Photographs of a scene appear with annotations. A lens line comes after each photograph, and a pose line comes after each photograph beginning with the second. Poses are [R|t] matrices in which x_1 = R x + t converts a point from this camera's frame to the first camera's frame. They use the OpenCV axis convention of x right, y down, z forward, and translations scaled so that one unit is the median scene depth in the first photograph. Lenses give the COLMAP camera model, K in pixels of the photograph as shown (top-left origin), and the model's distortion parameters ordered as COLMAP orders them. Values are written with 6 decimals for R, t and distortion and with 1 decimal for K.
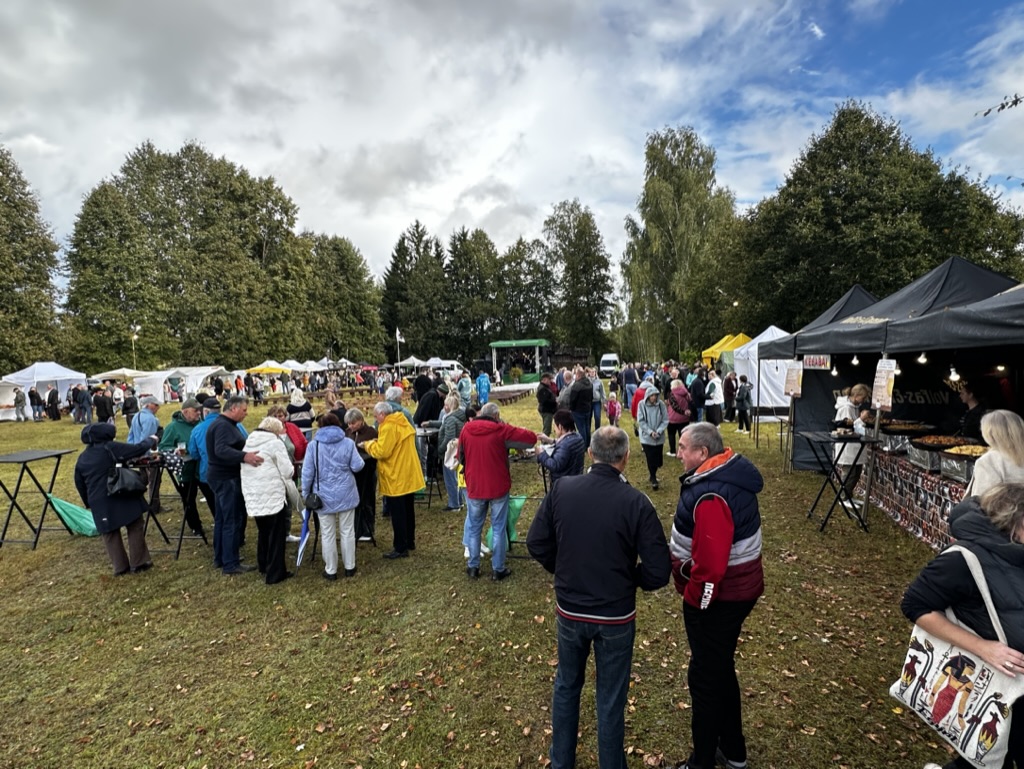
lens RADIAL K [[590.0, 0, 512.0], [0, 590.0, 384.5], [0, 0, 1]] dist [-0.001420, -0.000167]
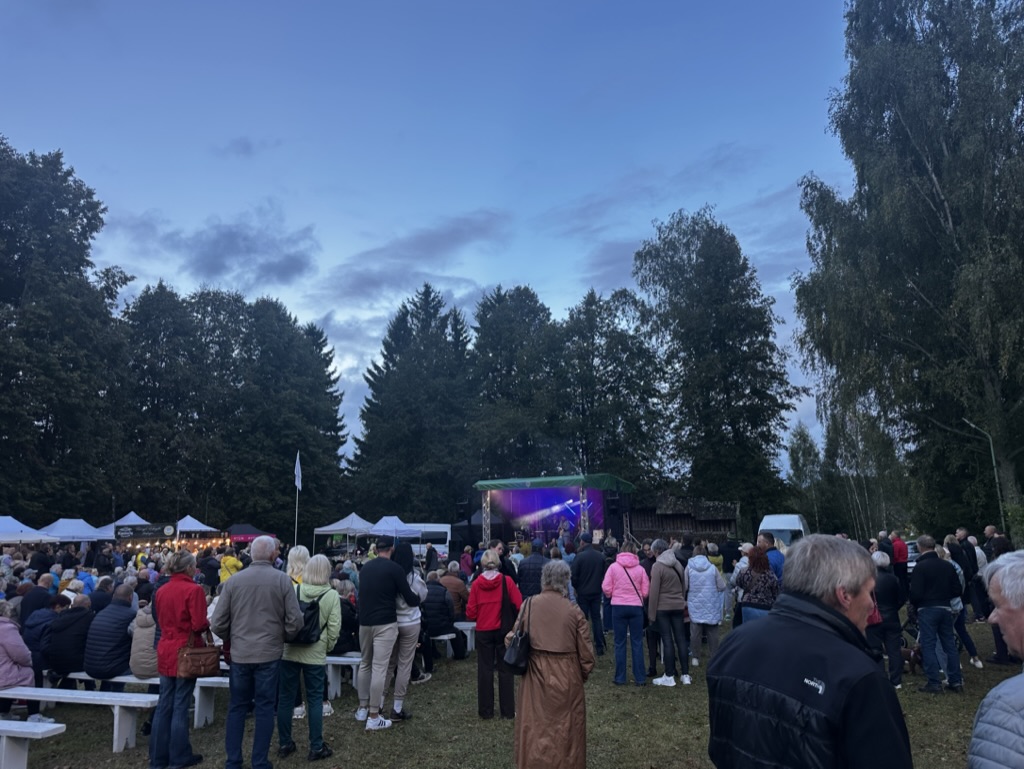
lens RADIAL K [[656.6, 0, 512.0], [0, 656.6, 384.5], [0, 0, 1]] dist [0.002300, -0.000455]
pose [[0.970239, -0.027375, -0.240595, 0.083652], [-0.035169, 0.967124, -0.251863, -0.017192], [0.239580, 0.252829, 0.937379, 0.452335]]
